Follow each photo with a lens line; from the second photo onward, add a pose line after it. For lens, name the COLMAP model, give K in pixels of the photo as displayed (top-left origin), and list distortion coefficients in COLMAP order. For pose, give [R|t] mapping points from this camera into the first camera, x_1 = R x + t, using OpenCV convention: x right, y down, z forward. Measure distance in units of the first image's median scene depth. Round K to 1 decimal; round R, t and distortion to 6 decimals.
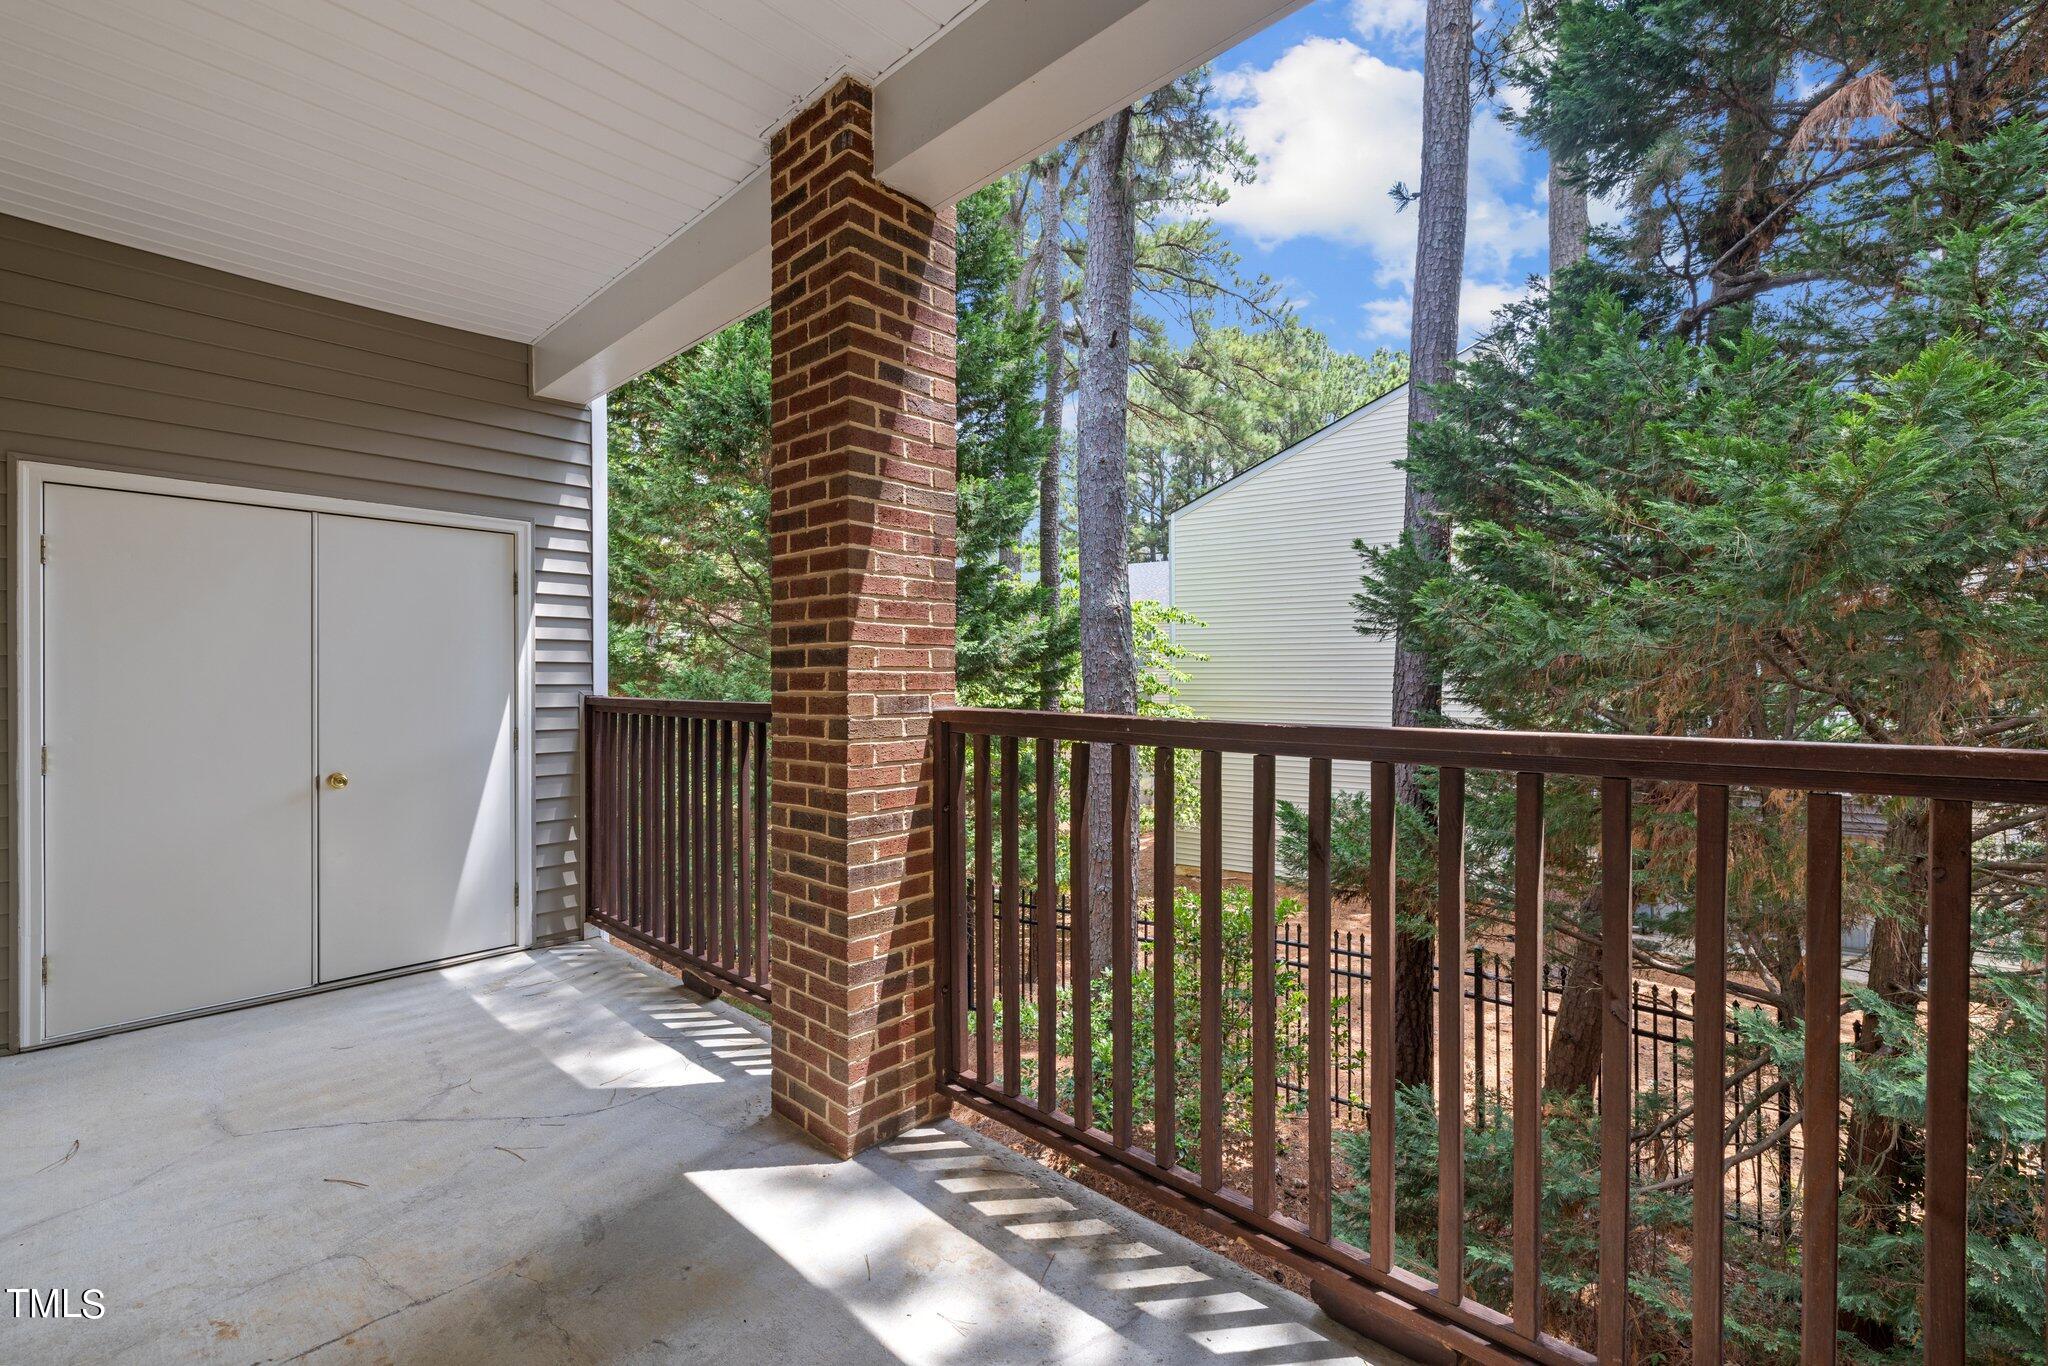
lens RADIAL K [[874.5, 0, 1021.8], [0, 874.5, 689.2], [0, 0, 1]] dist [0.001029, -0.000626]
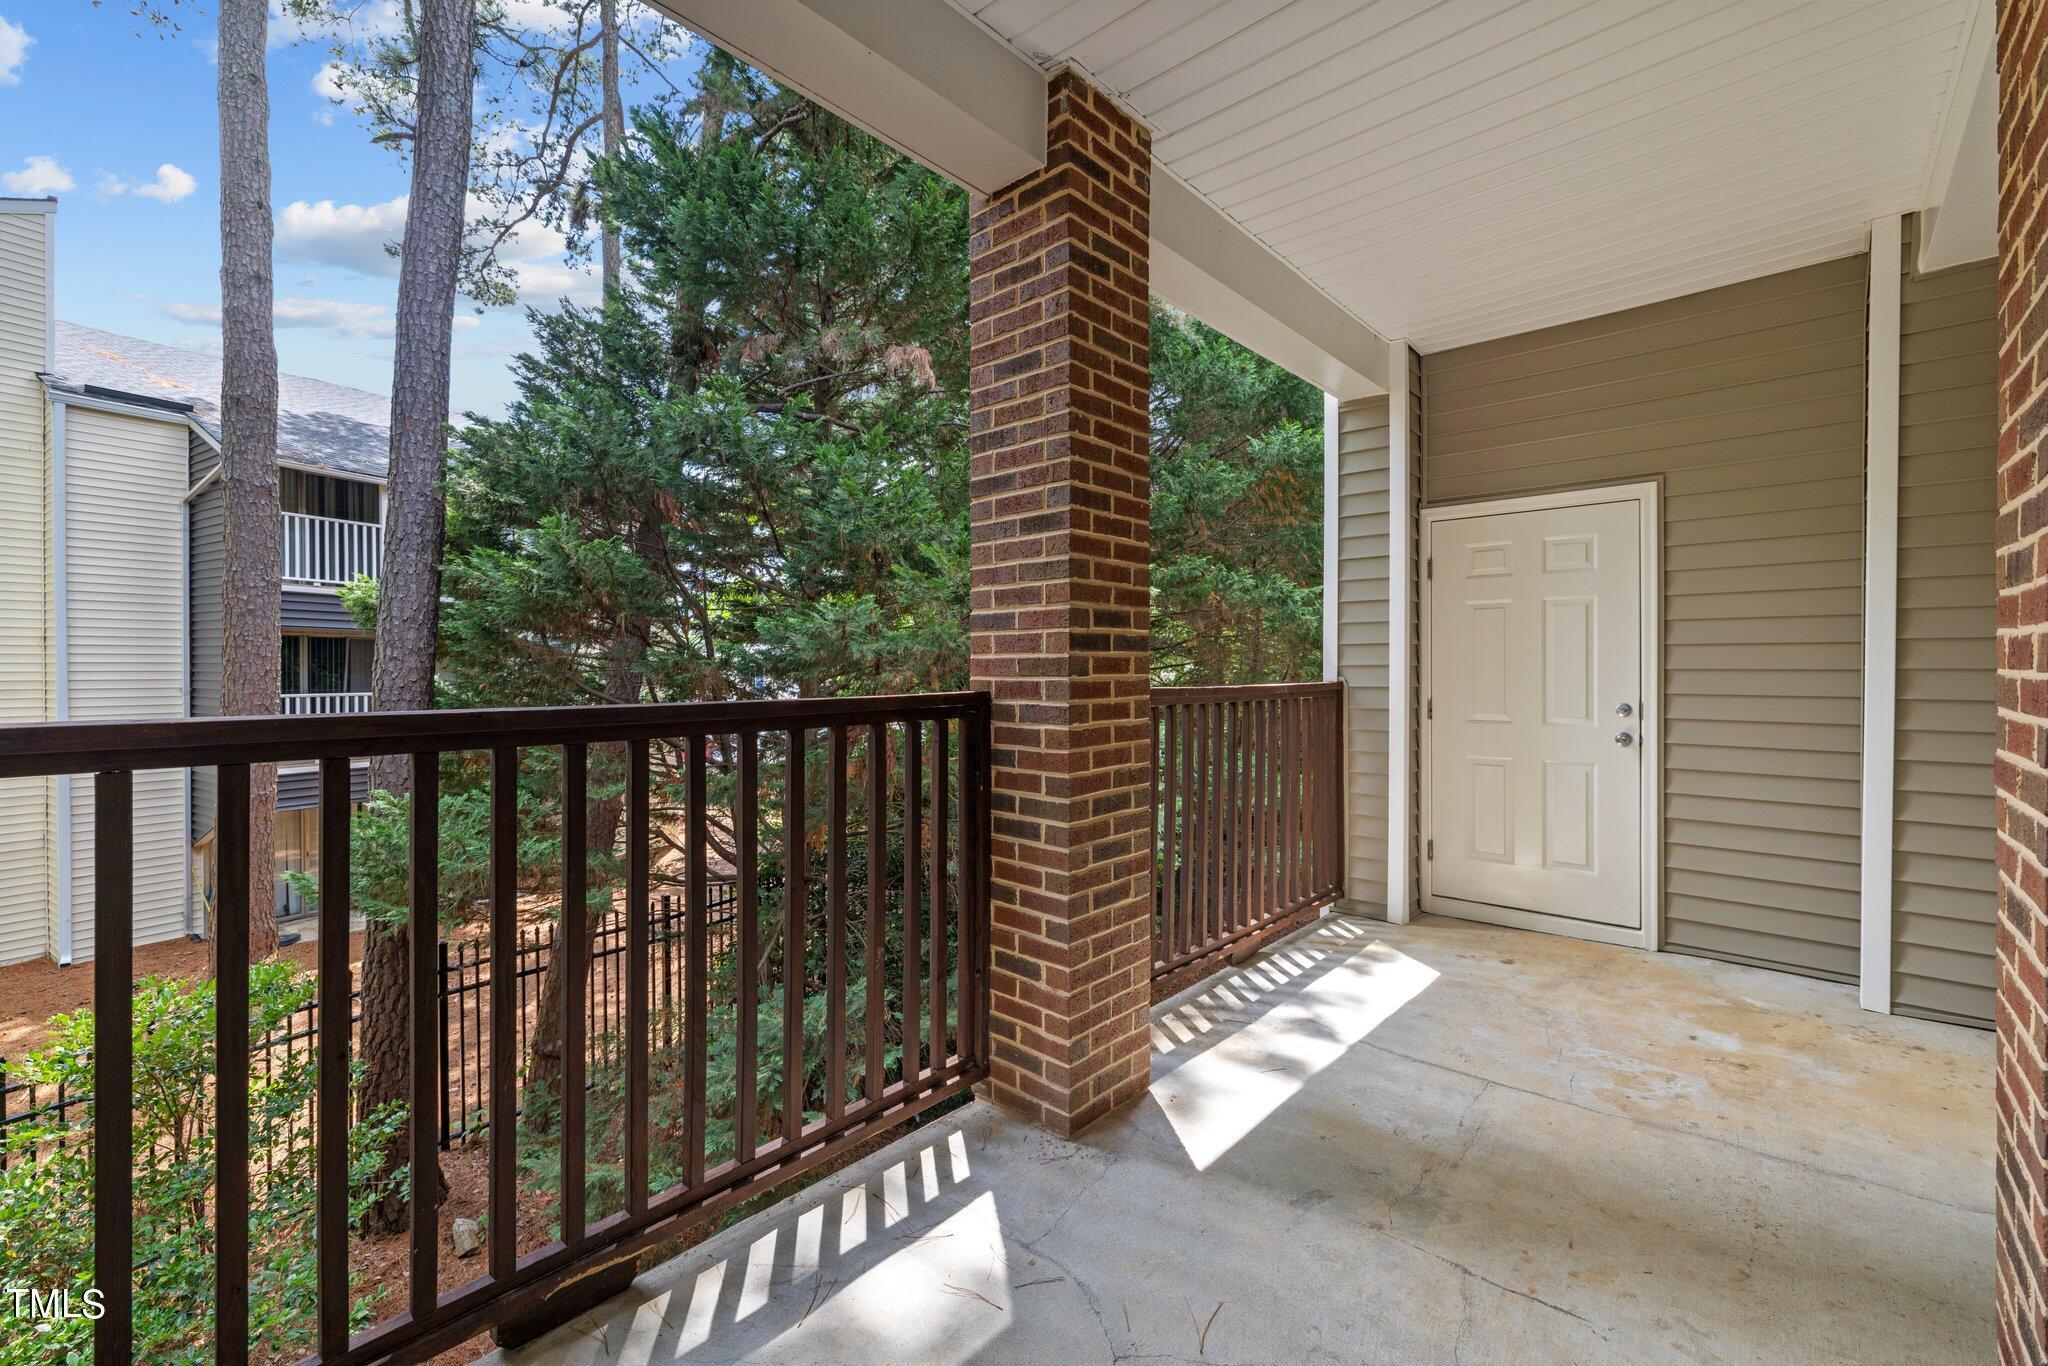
lens RADIAL K [[857.4, 0, 1008.1], [0, 857.4, 666.1], [0, 0, 1]] dist [-0.000083, 0.000401]
pose [[-0.012920, -0.002443, 0.999914, -1.275951], [0.003521, 0.999991, 0.002489, -0.011557], [-0.999910, 0.003553, -0.012911, 1.168179]]
